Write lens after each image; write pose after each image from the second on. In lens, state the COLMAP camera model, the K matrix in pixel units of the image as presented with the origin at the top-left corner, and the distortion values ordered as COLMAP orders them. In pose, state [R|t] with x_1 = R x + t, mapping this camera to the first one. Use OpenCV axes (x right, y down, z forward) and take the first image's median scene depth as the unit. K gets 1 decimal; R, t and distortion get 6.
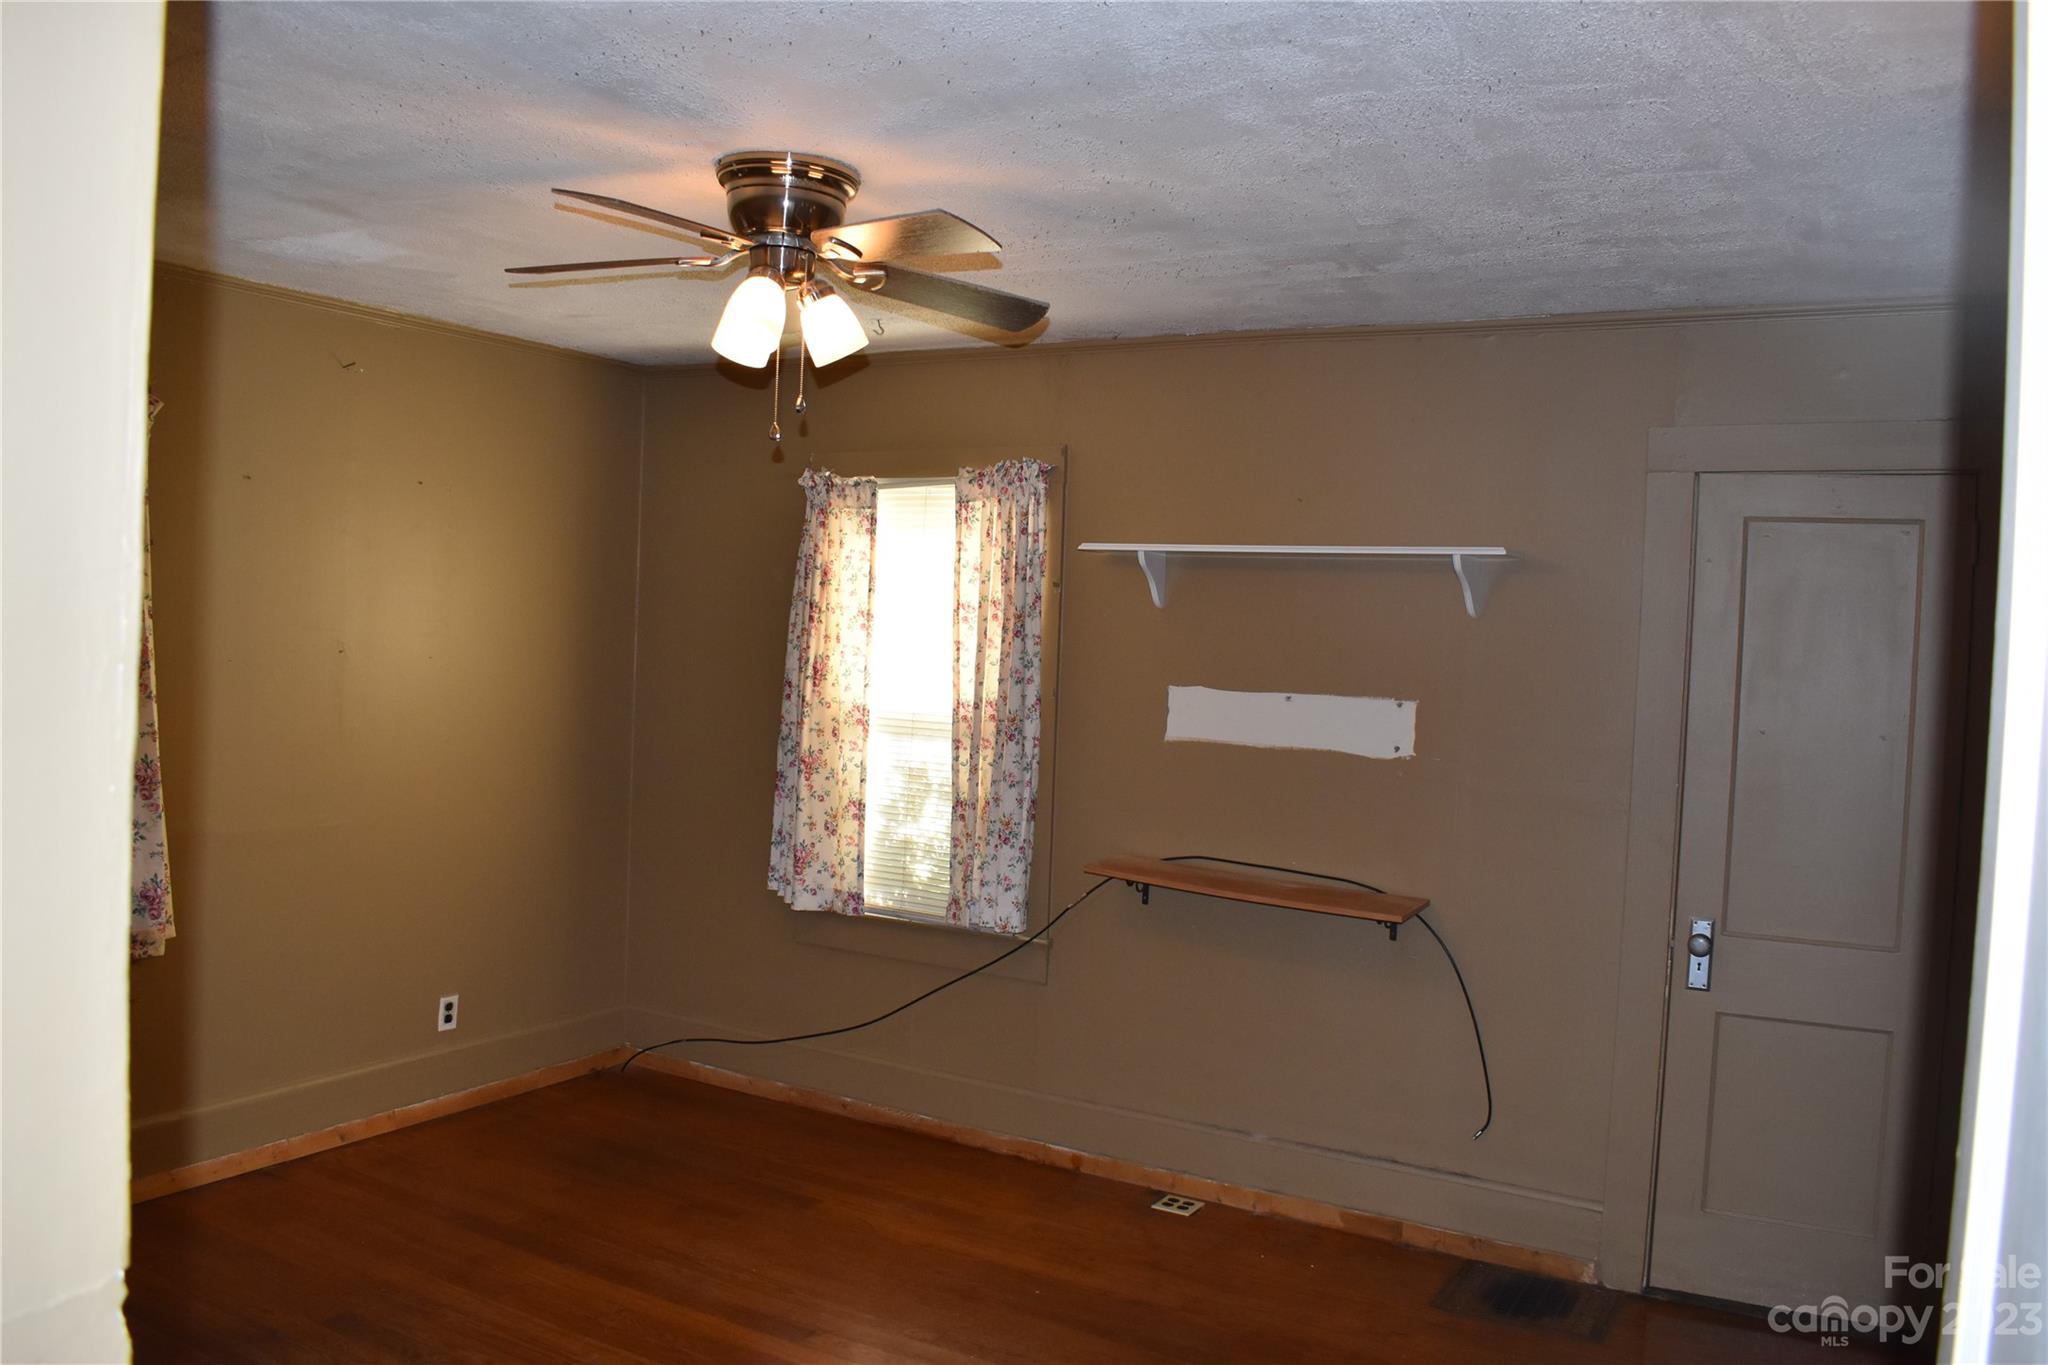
lens RADIAL K [[1586.6, 0, 1023.4], [0, 1586.6, 682.6], [0, 0, 1]] dist [-0.095443, 0.015724]
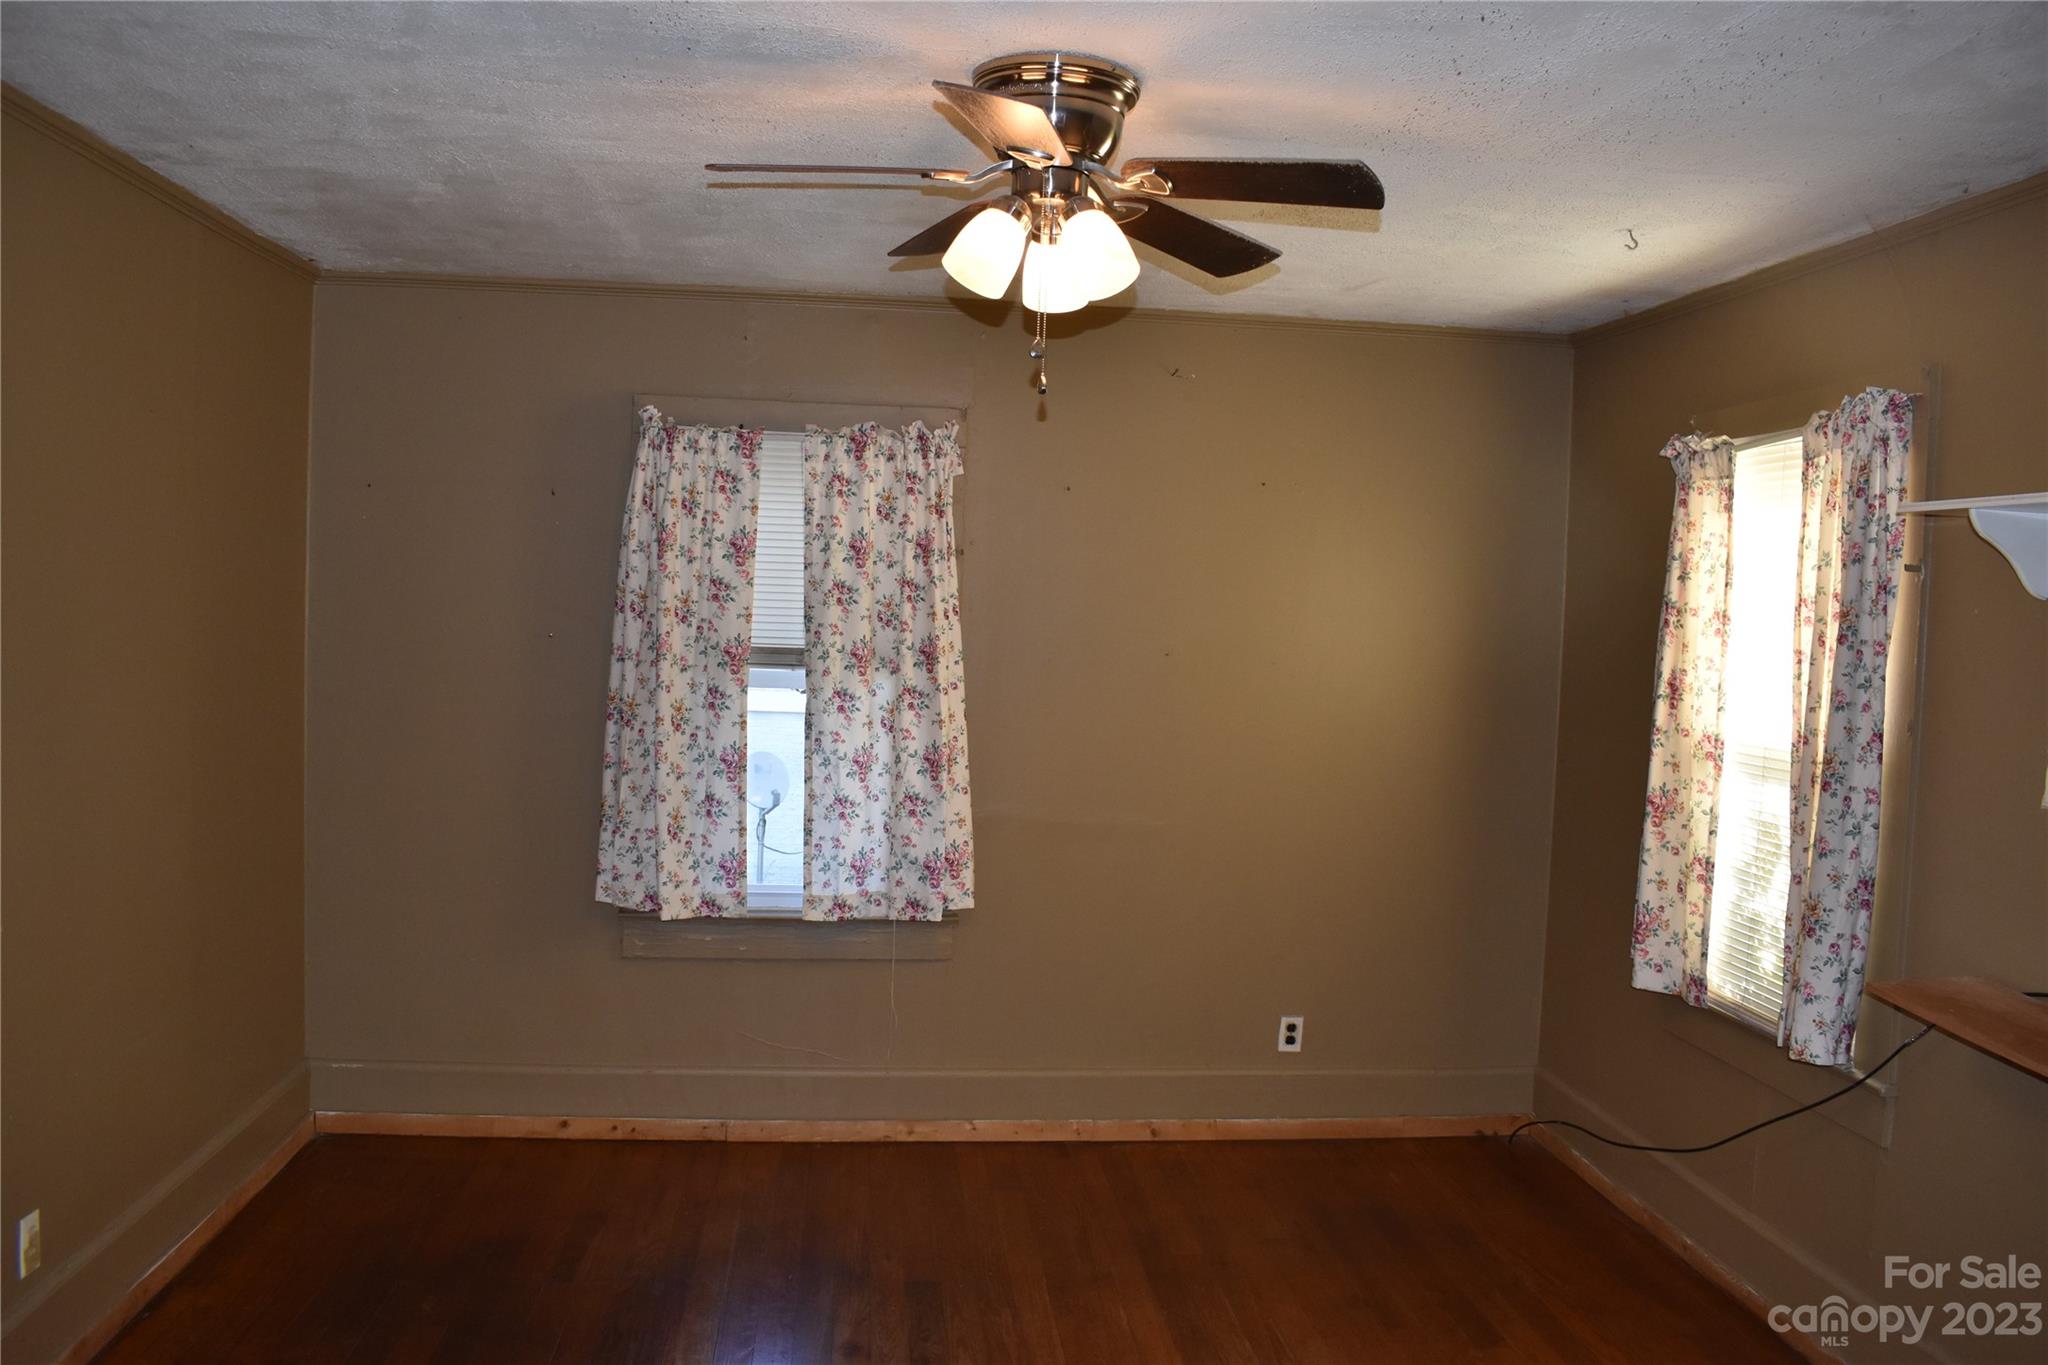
lens RADIAL K [[1586.6, 0, 1023.4], [0, 1586.6, 682.6], [0, 0, 1]] dist [-0.095443, 0.015724]
pose [[0.589623, 0.020129, -0.807428, 0.310449], [-0.034593, 0.999401, -0.000347, 0.000902], [0.806938, 0.028136, 0.589966, 0.283836]]
